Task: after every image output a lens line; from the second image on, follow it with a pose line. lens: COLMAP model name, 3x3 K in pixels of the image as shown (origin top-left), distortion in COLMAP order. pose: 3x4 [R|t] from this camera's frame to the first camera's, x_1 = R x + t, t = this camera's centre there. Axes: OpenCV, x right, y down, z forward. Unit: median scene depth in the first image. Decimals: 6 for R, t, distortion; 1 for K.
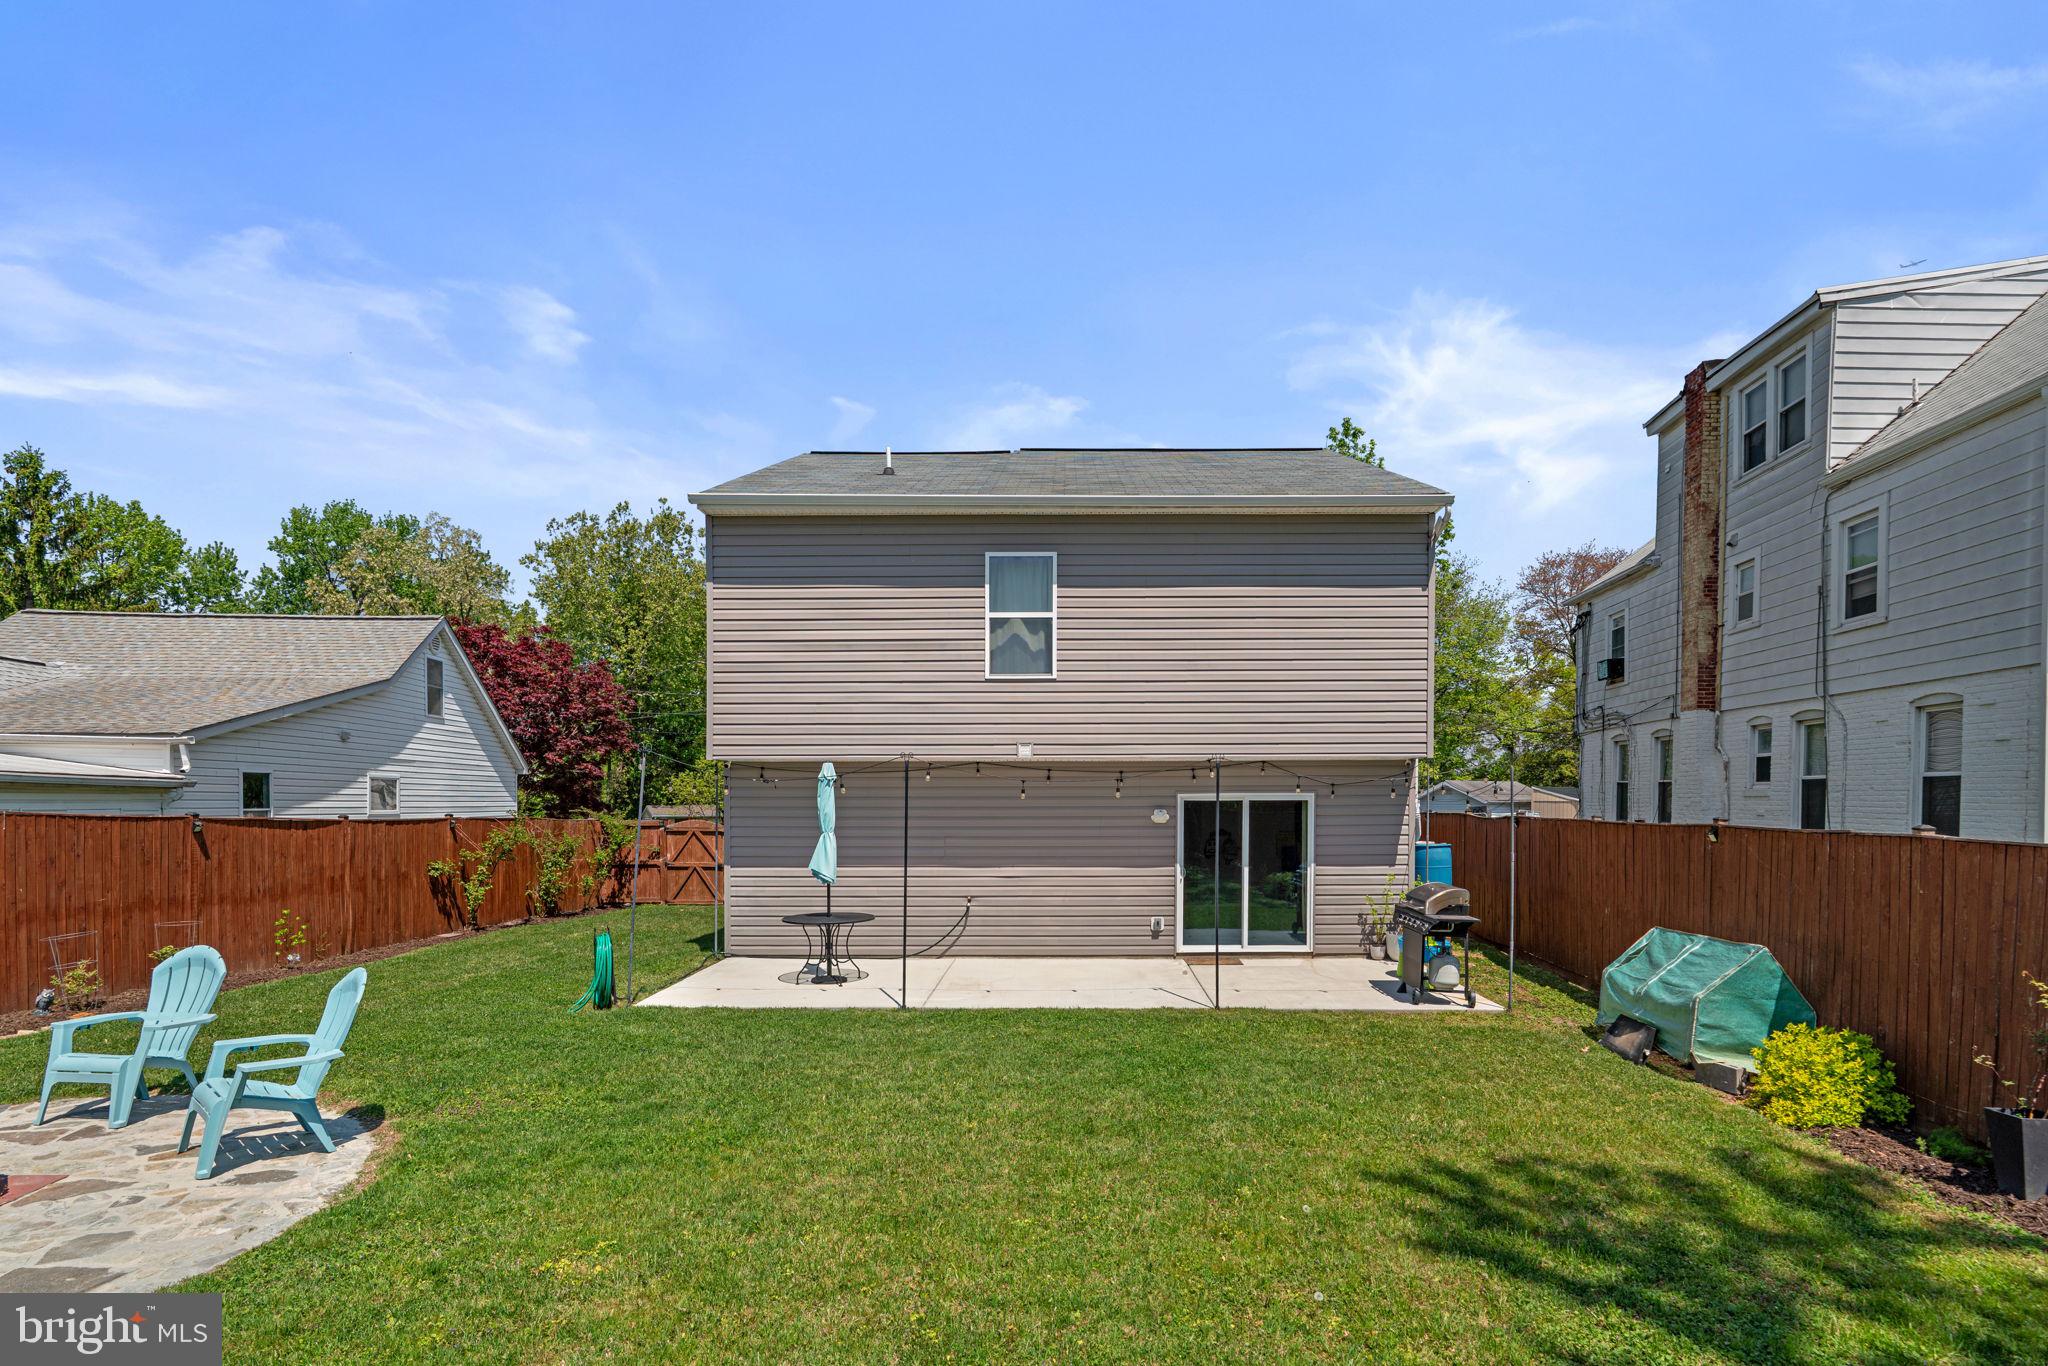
lens RADIAL K [[916.5, 0, 1029.2], [0, 916.5, 826.8], [0, 0, 1]] dist [-0.006460, 0.000732]
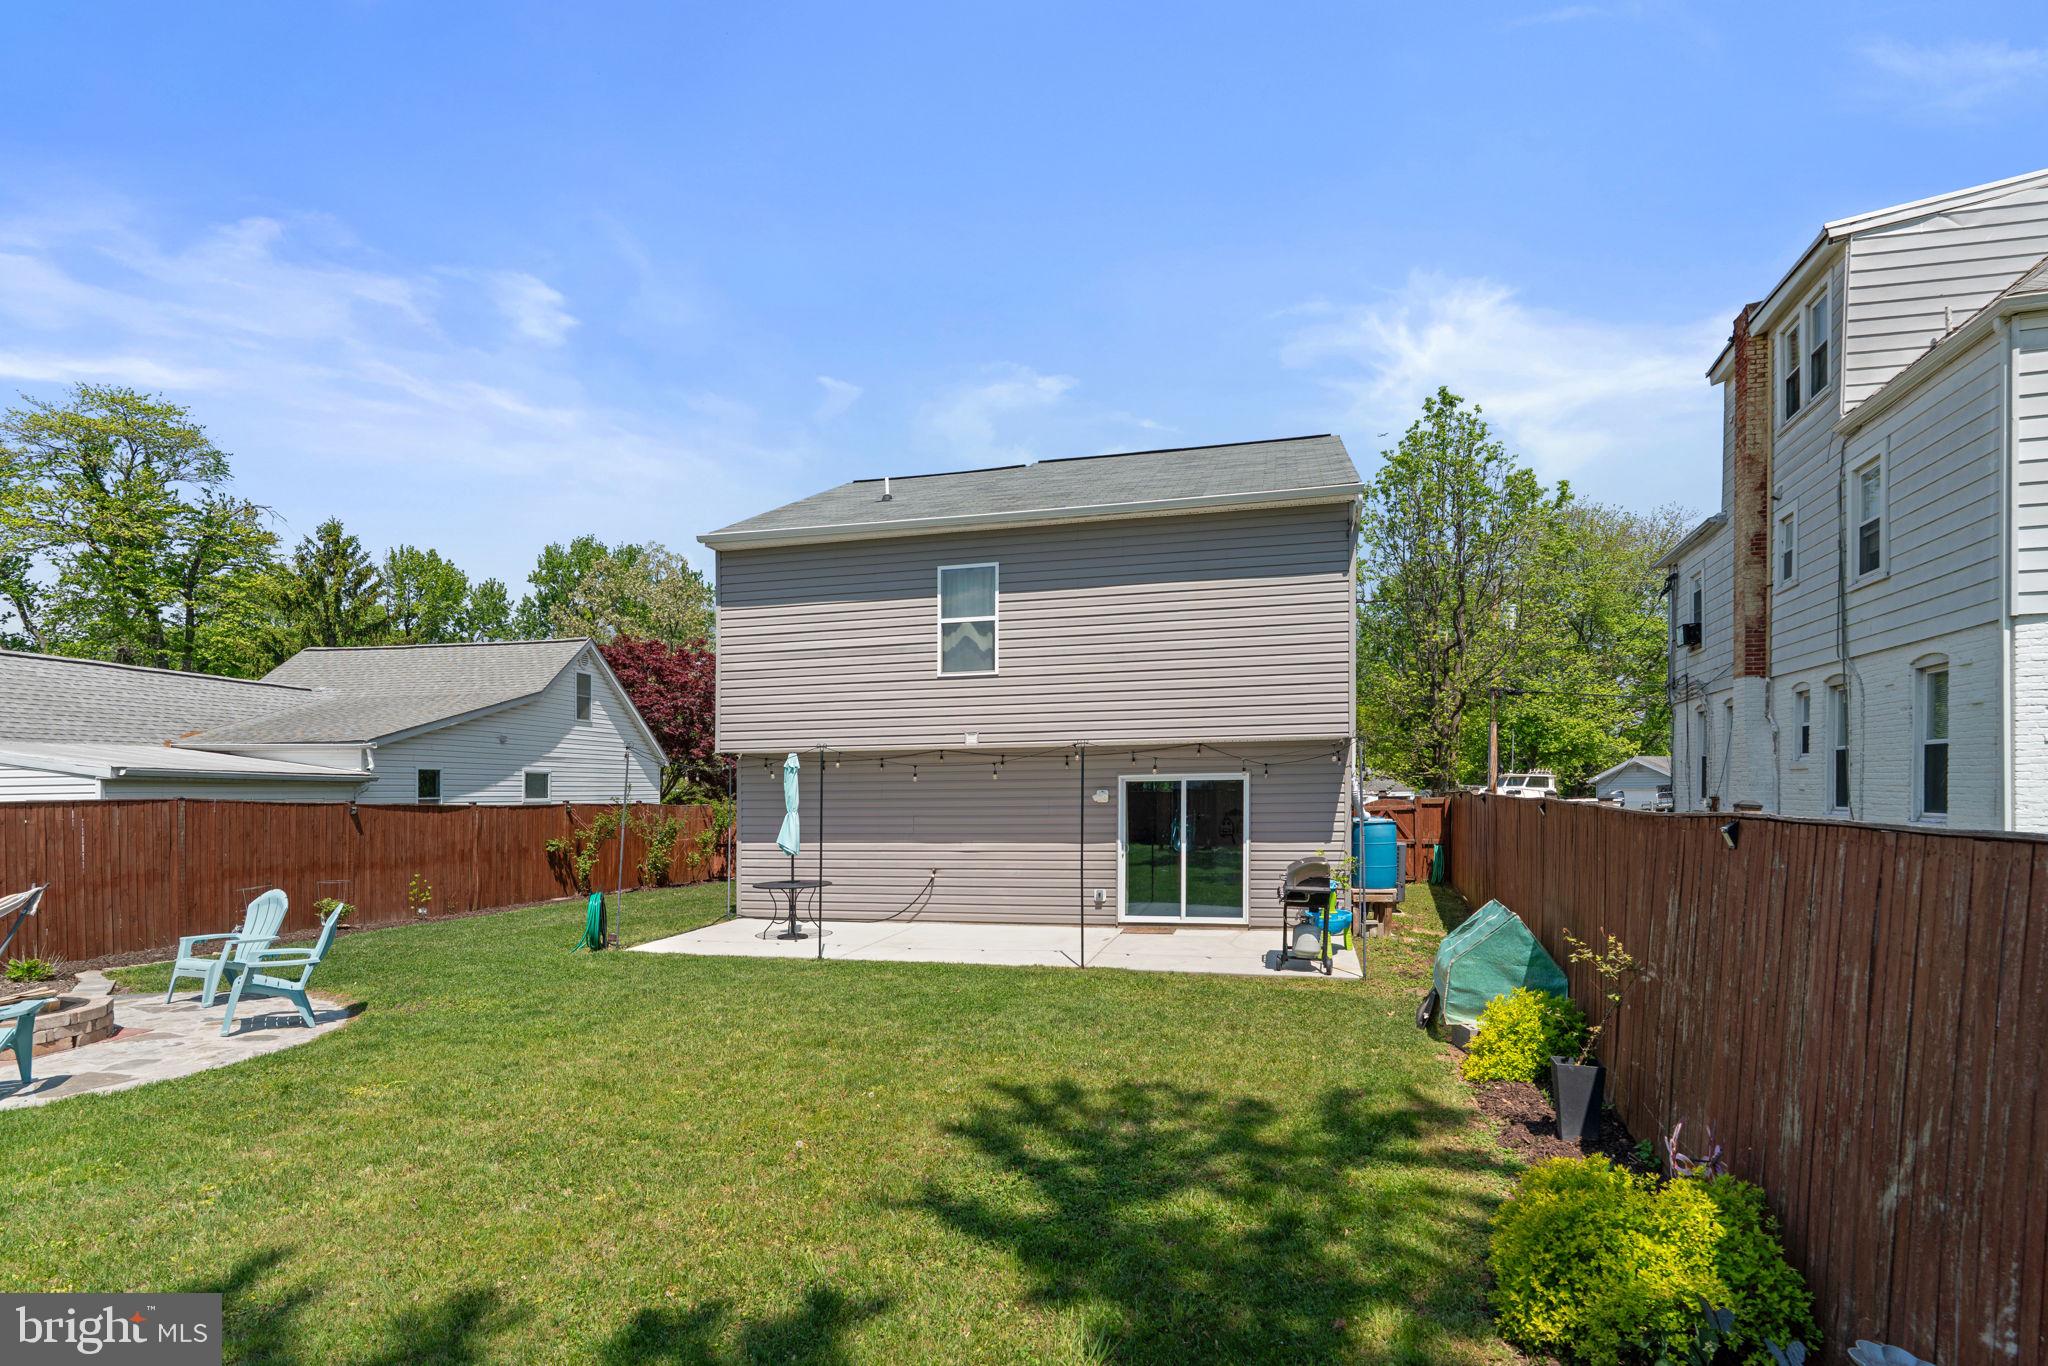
lens RADIAL K [[898.4, 0, 991.3], [0, 898.4, 791.6], [0, 0, 1]] dist [-0.012998, 0.004732]
pose [[0.975993, -0.010818, -0.217535, 0.245100], [0.005979, 0.999720, -0.022893, 0.006495], [0.217722, 0.021043, 0.975784, -0.067966]]
